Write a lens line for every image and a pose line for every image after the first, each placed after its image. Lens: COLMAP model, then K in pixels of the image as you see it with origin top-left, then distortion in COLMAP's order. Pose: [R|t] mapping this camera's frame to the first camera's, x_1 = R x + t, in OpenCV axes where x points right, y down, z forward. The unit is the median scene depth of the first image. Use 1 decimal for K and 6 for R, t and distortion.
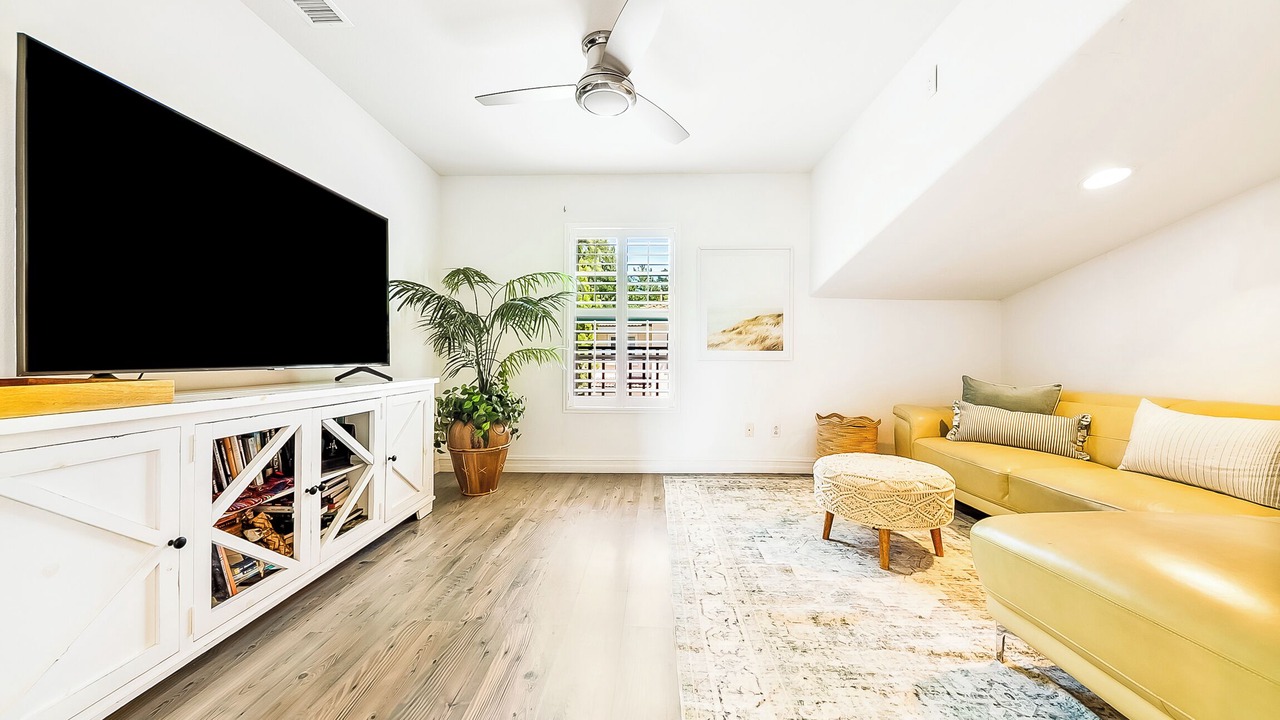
lens RADIAL K [[448.6, 0, 636.5], [0, 448.6, 355.9], [0, 0, 1]] dist [-0.010301, 0.000354]
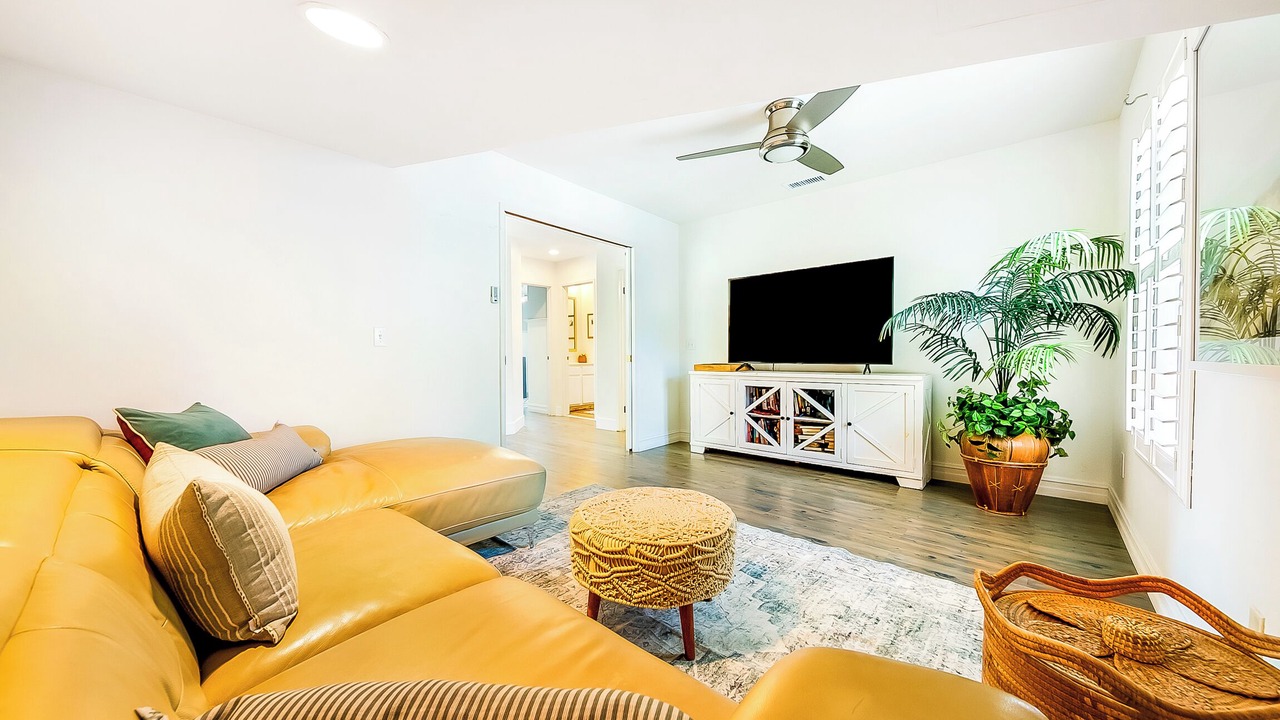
lens RADIAL K [[448.6, 0, 638.4], [0, 448.6, 362.4], [0, 0, 1]] dist [-0.010301, 0.000354]
pose [[-0.644363, 0.012291, -0.764621, 1.028917], [0.005670, 0.999920, 0.011295, -0.005713], [0.764699, 0.002943, -0.644381, 1.335832]]
